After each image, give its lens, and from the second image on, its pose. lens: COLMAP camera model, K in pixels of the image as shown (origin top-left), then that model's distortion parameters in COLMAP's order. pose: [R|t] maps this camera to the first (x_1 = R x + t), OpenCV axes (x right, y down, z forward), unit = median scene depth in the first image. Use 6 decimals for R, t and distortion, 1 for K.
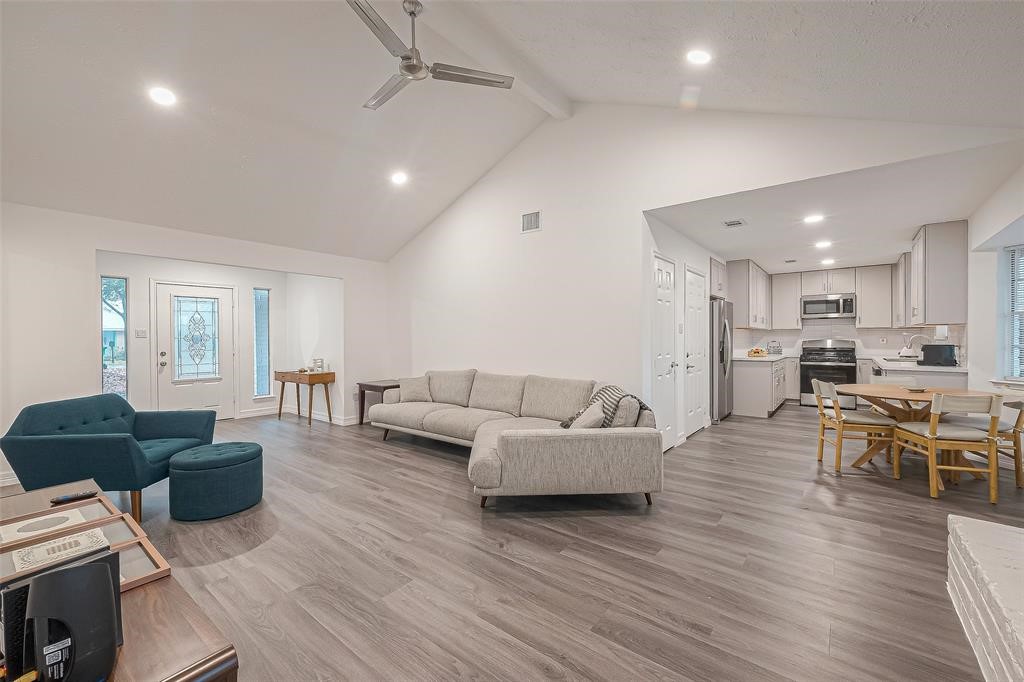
lens RADIAL K [[417.3, 0, 512.0], [0, 417.3, 341.0], [0, 0, 1]] dist [0.000090, -0.000009]
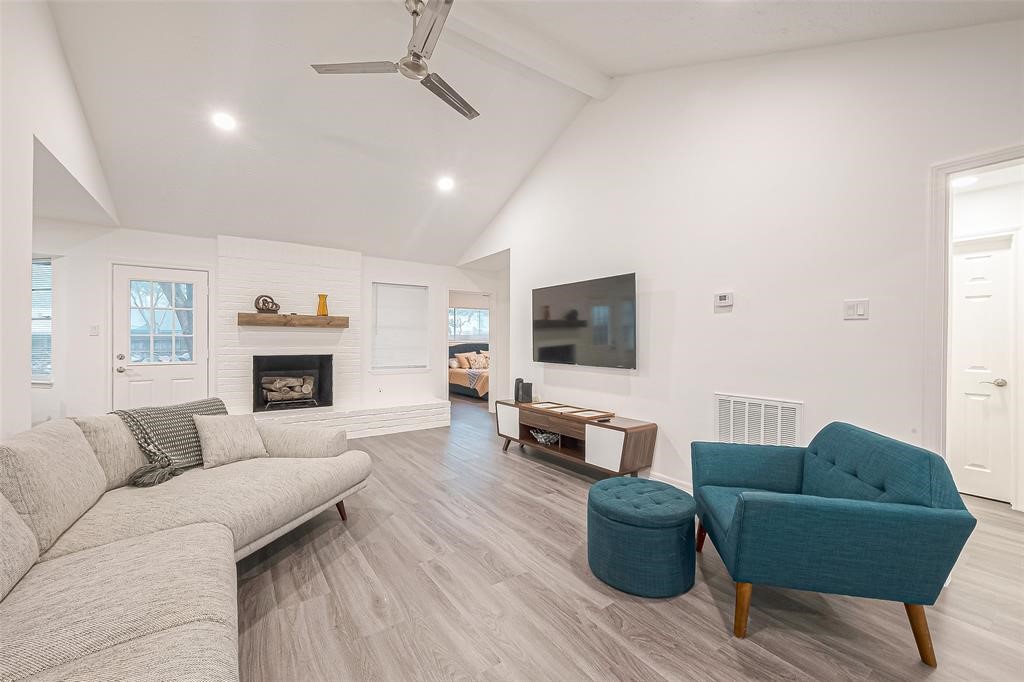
lens RADIAL K [[400.9, 0, 512.0], [0, 400.9, 341.0], [0, 0, 1]] dist [-0.000053, -0.000007]
pose [[-0.959947, -0.009675, 0.280015, -0.665837], [-0.006203, 0.999893, 0.013283, -0.022542], [-0.280113, 0.011014, -0.959904, 1.704181]]
